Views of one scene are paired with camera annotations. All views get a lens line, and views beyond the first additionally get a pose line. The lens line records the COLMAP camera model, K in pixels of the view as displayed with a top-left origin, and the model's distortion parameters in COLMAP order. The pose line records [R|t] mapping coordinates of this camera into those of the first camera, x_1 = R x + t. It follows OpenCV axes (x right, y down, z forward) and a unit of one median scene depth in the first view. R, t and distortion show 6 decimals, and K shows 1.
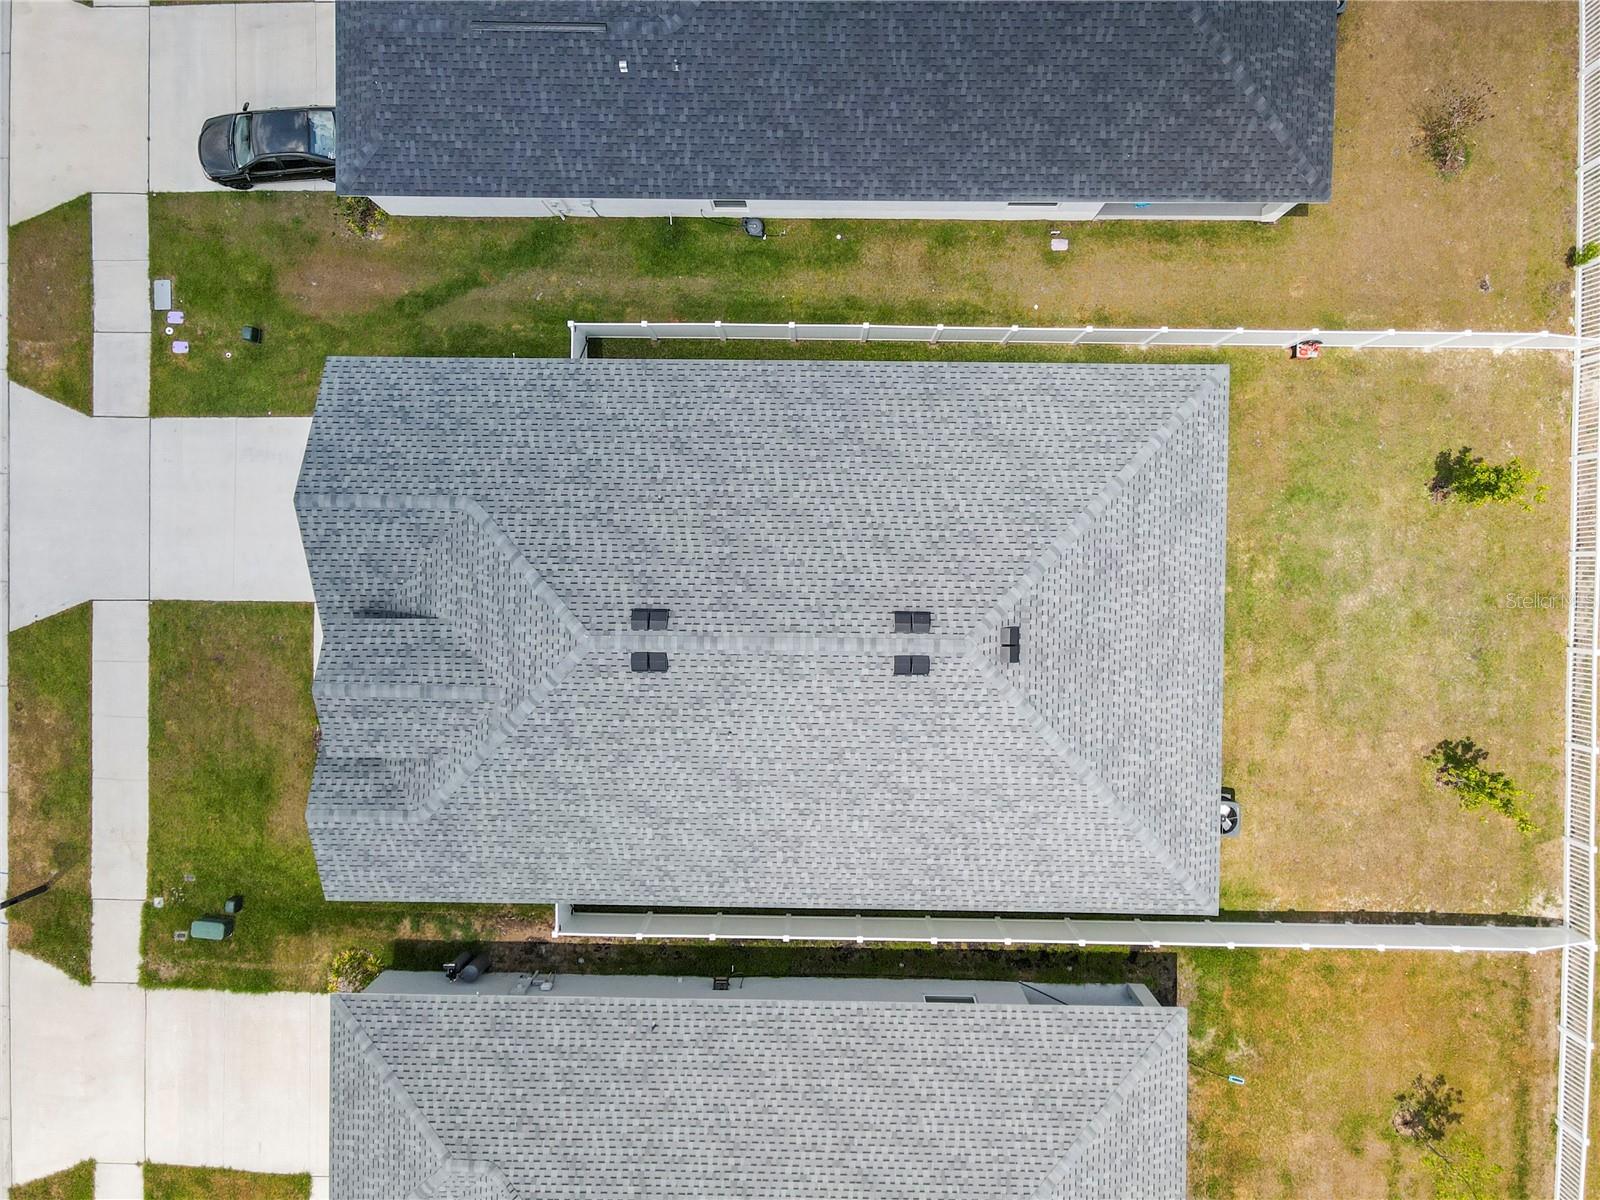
lens RADIAL K [[1142.2, 0, 800.0], [0, 1142.2, 600.0], [0, 0, 1]] dist [0.006488, 0.002268]
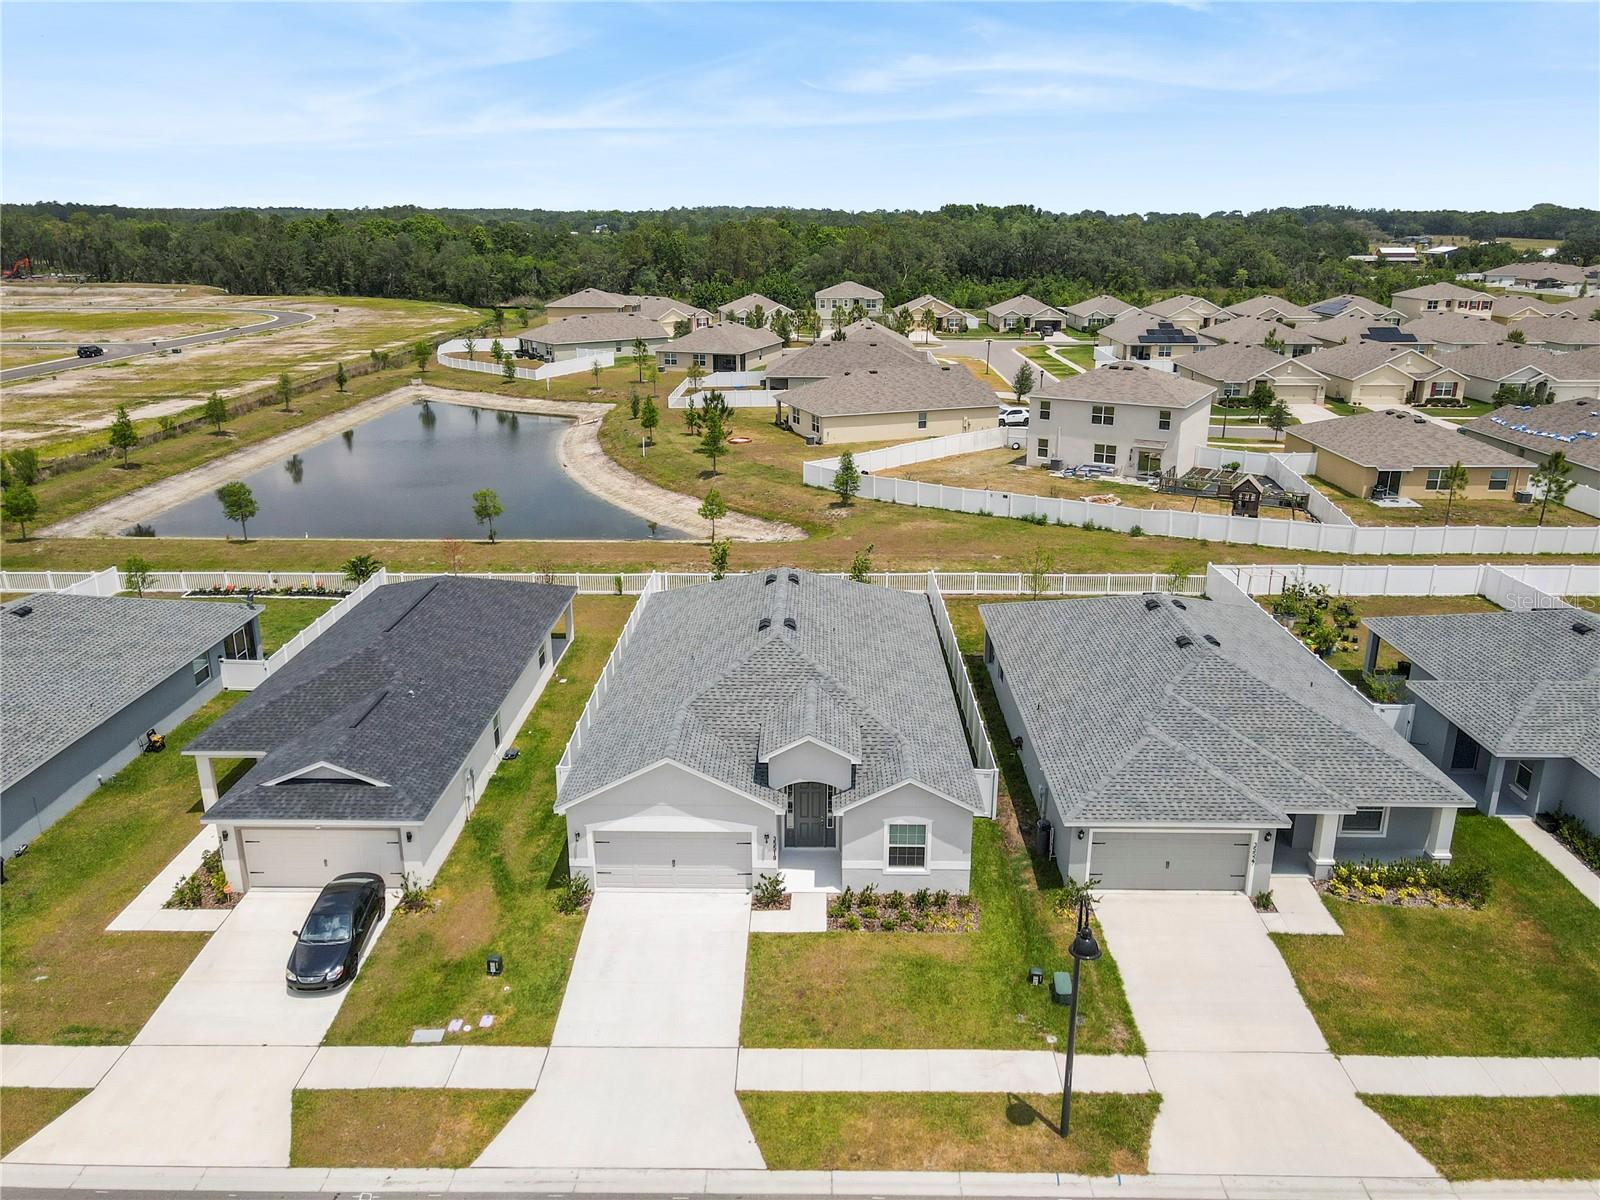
lens RADIAL K [[1142.2, 0, 800.0], [0, 1142.2, 600.0], [0, 0, 1]] dist [0.006488, 0.002268]
pose [[0.004334, -0.312772, 0.949818, -1.365952], [0.999829, -0.015743, -0.009746, 0.067121], [0.018002, 0.949698, 0.312651, 0.344396]]
